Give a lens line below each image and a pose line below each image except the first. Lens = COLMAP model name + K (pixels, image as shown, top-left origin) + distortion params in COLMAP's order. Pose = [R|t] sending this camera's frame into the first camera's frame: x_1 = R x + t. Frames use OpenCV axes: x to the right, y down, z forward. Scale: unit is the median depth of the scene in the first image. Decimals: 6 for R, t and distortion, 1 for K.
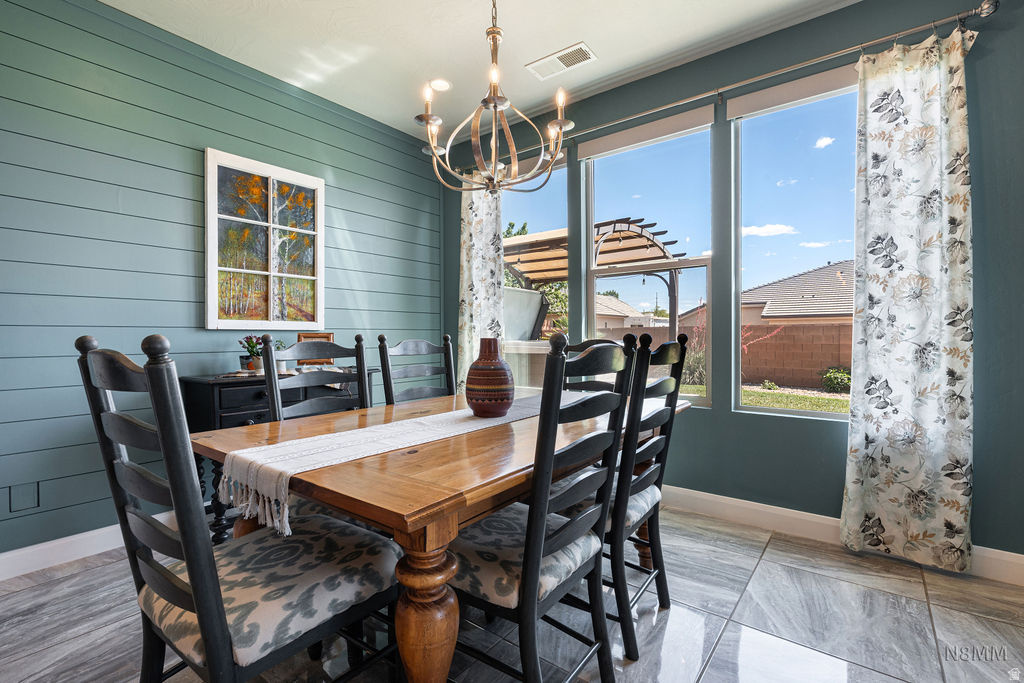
lens RADIAL K [[455.9, 0, 511.5], [0, 455.9, 342.7], [0, 0, 1]] dist [0.000477, 0.000111]
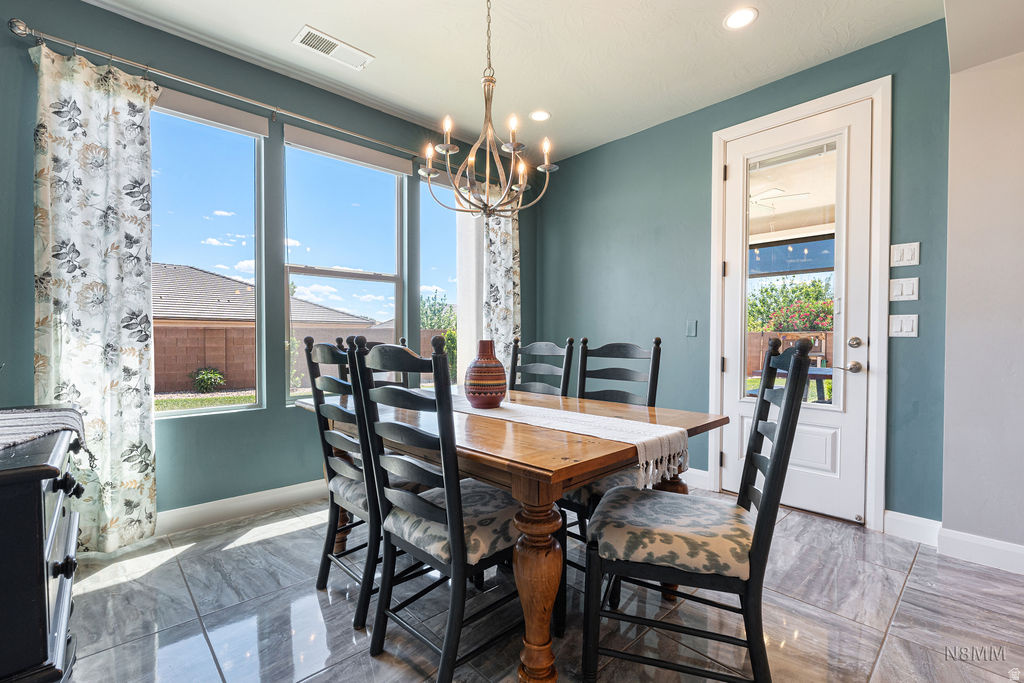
lens RADIAL K [[455.9, 0, 511.7], [0, 455.9, 342.3], [0, 0, 1]] dist [0.000477, 0.000111]
pose [[0.155552, -0.008903, 0.987788, -1.046539], [0.016382, 0.999845, 0.006432, -0.010236], [-0.987692, 0.015181, 0.155674, 0.665785]]
